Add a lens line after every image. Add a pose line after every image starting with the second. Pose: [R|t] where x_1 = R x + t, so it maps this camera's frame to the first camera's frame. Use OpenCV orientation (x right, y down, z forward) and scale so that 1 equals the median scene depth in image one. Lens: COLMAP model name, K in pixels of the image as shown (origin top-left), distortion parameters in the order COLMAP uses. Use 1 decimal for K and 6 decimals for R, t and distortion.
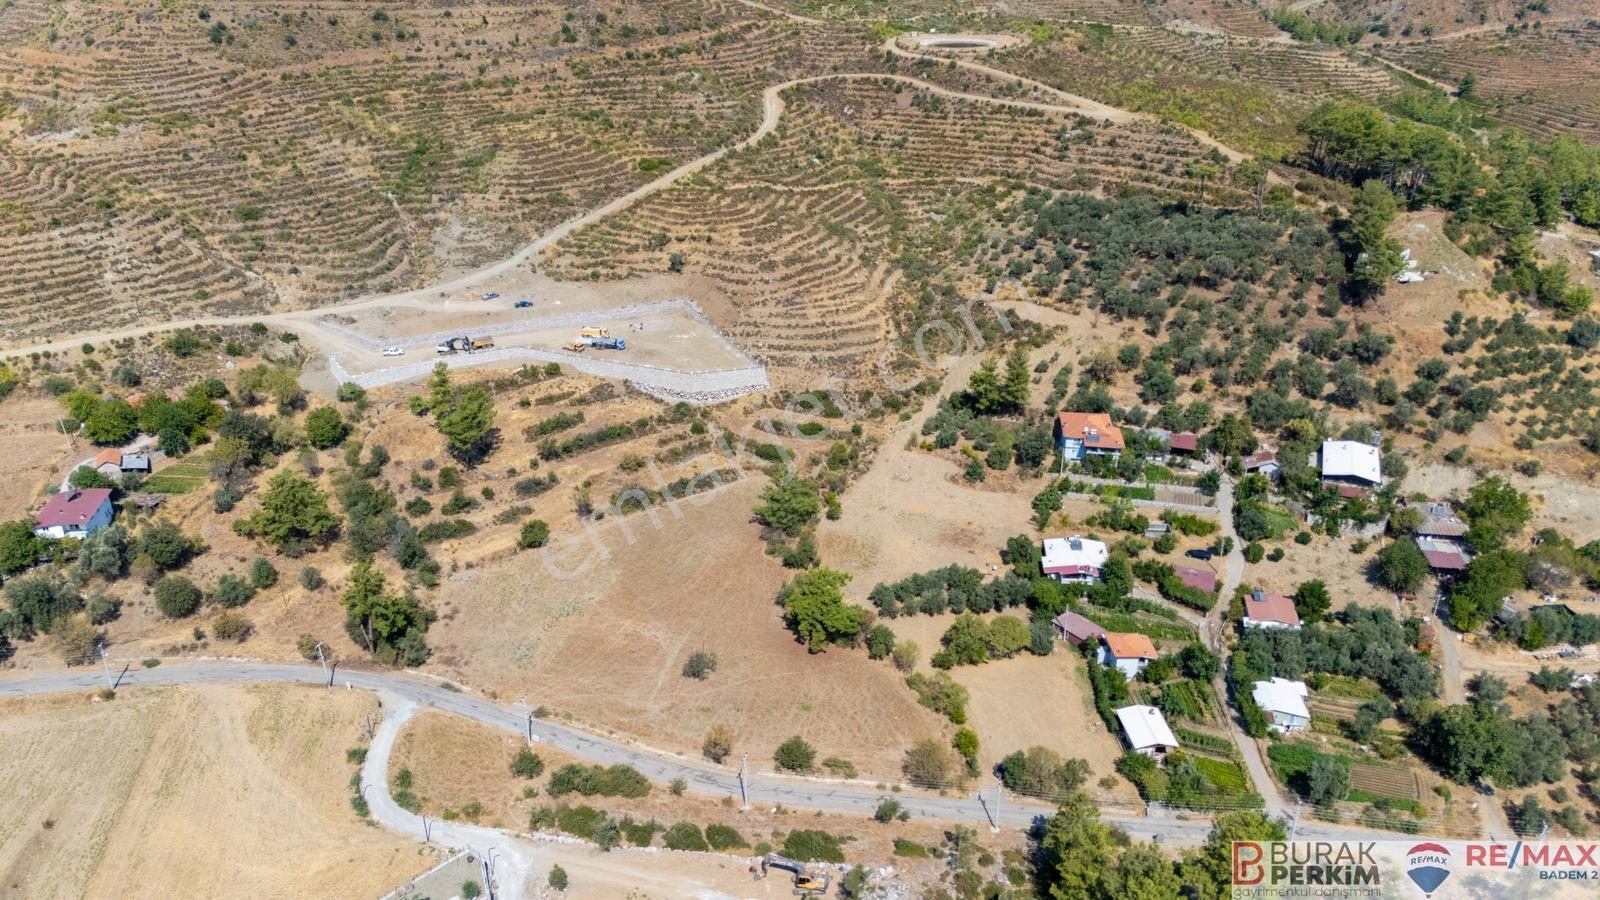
lens RADIAL K [[1180.4, 0, 805.8], [0, 1180.4, 451.7], [0, 0, 1]] dist [0.072655, -0.069899]
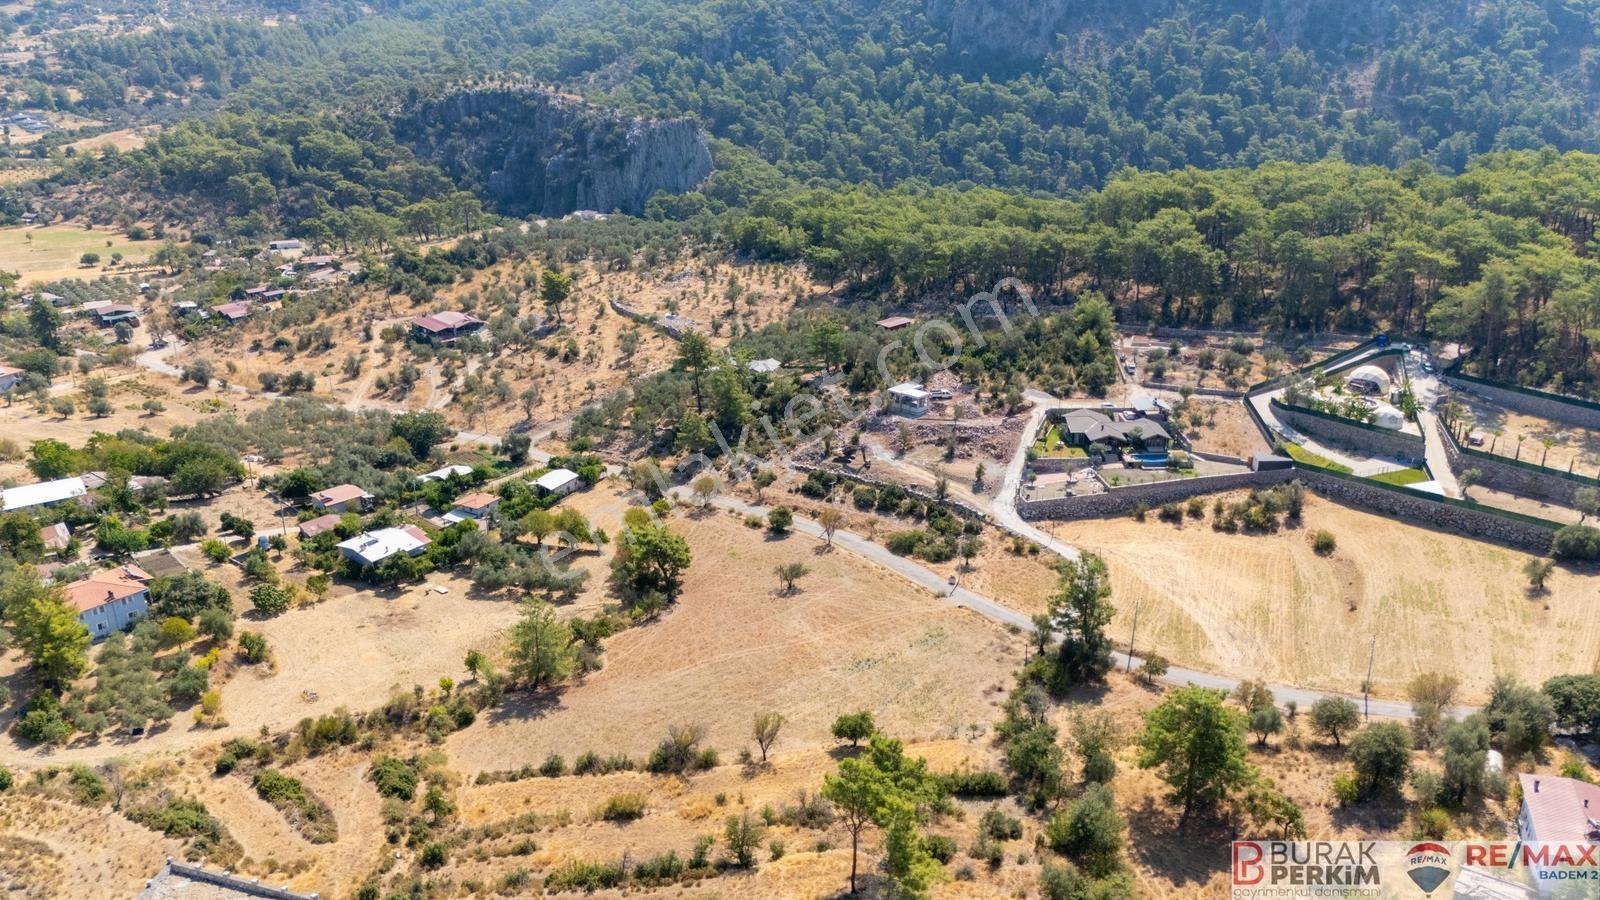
lens RADIAL K [[1180.4, 0, 795.7], [0, 1180.4, 446.1], [0, 0, 1]] dist [0.072655, -0.069899]
pose [[-0.841784, -0.180947, 0.508583, -0.408347], [0.241213, 0.716769, 0.654262, -0.397514], [-0.482924, 0.673425, -0.559718, 1.009024]]
